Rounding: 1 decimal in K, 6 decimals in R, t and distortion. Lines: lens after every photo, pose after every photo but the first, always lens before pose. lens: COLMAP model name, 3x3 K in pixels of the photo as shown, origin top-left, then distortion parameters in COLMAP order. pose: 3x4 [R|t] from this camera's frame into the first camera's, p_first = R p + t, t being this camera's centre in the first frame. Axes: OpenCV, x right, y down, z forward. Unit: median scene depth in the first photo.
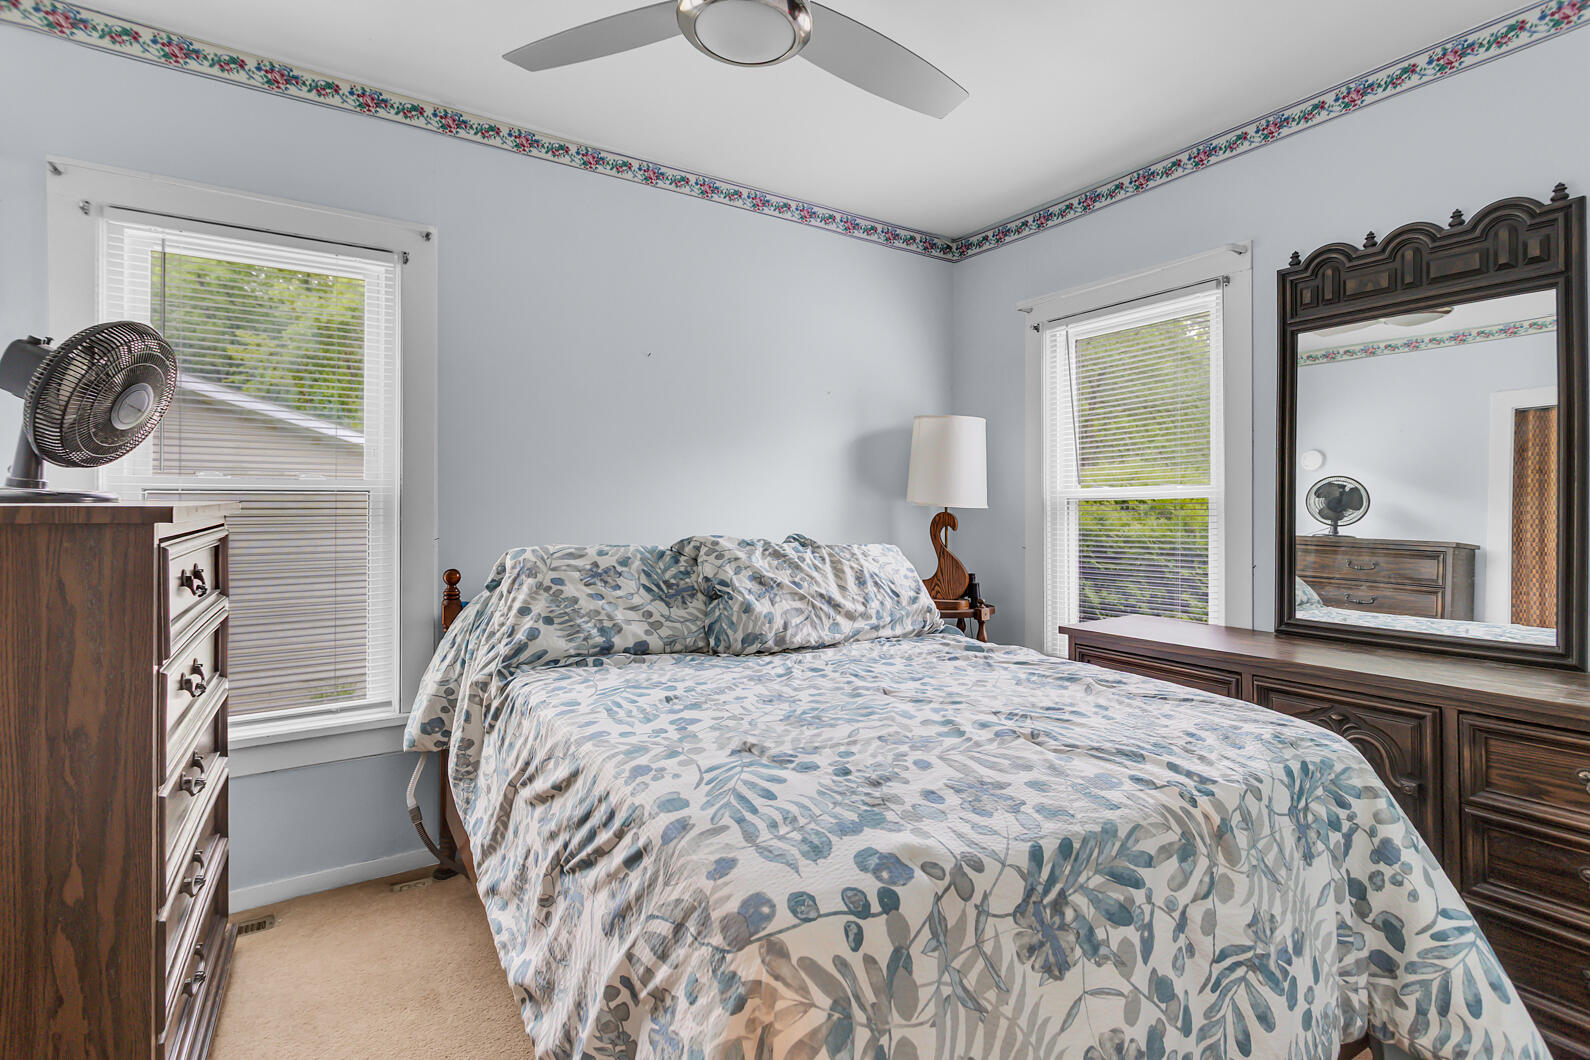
lens RADIAL K [[736.2, 0, 795.0], [0, 736.2, 505.9], [0, 0, 1]] dist [-0.012317, -0.000053]
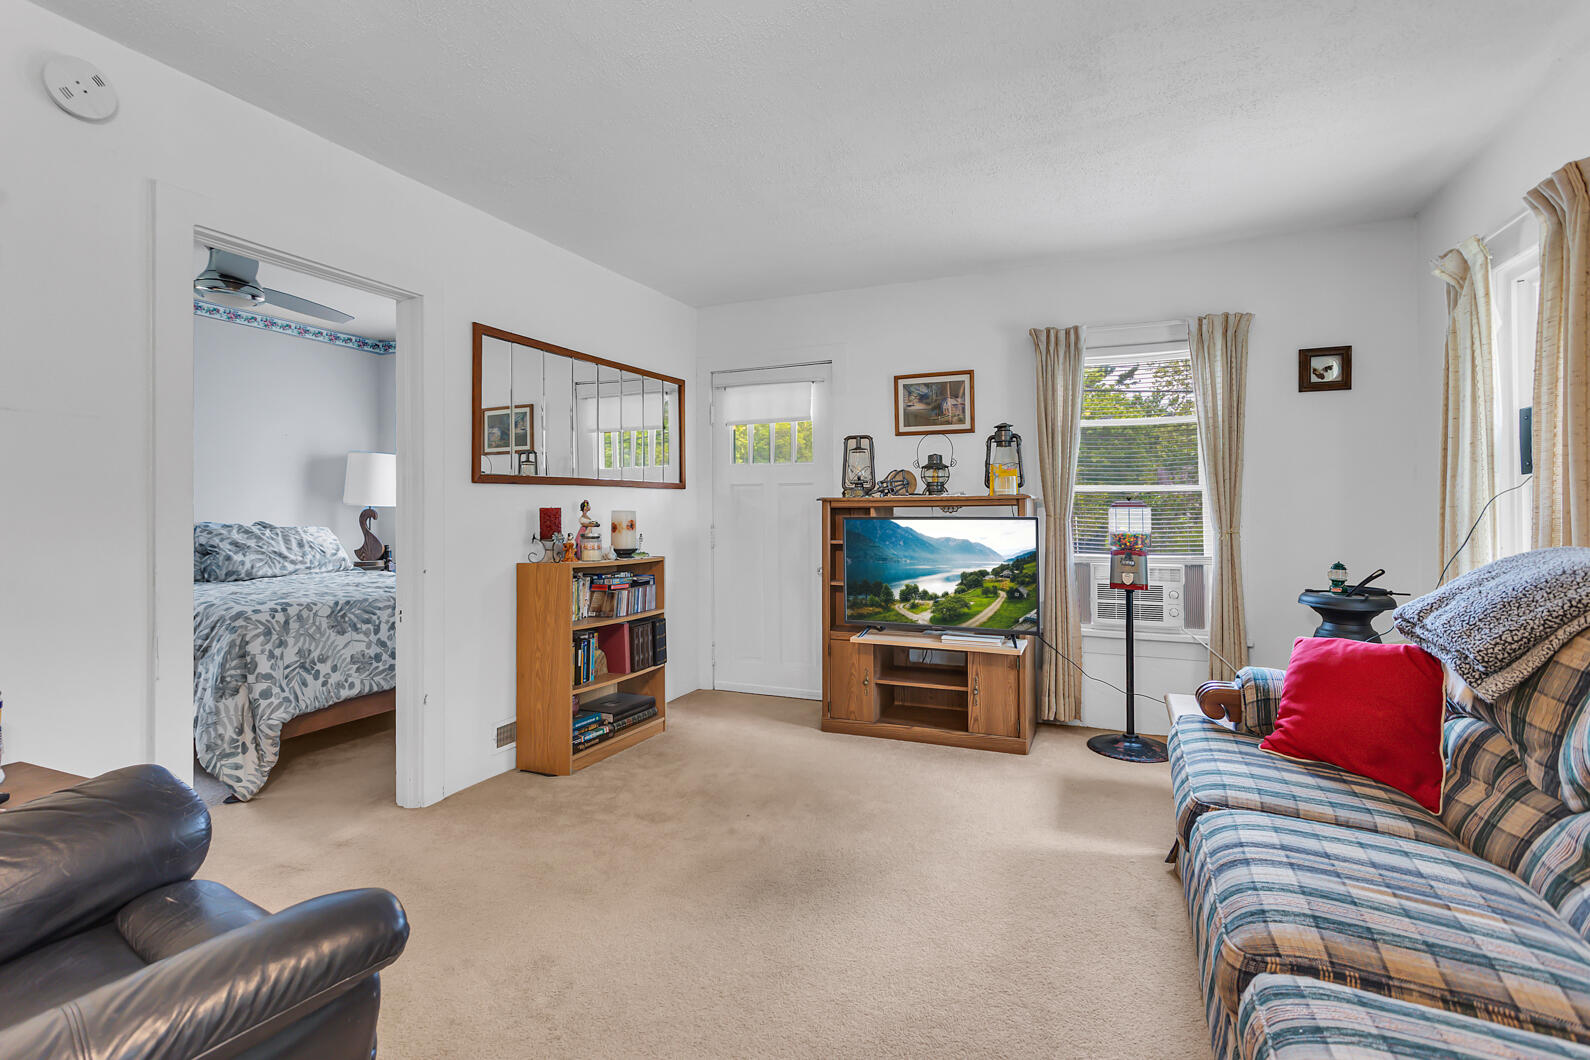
lens RADIAL K [[768.5, 0, 787.4], [0, 768.5, 505.4], [0, 0, 1]] dist [0.009024, 0.000539]
pose [[0.831354, -0.000662, 0.555743, 0.028648], [-0.000361, 0.999998, 0.001731, -0.005677], [-0.555743, -0.001640, 0.831352, -1.480616]]
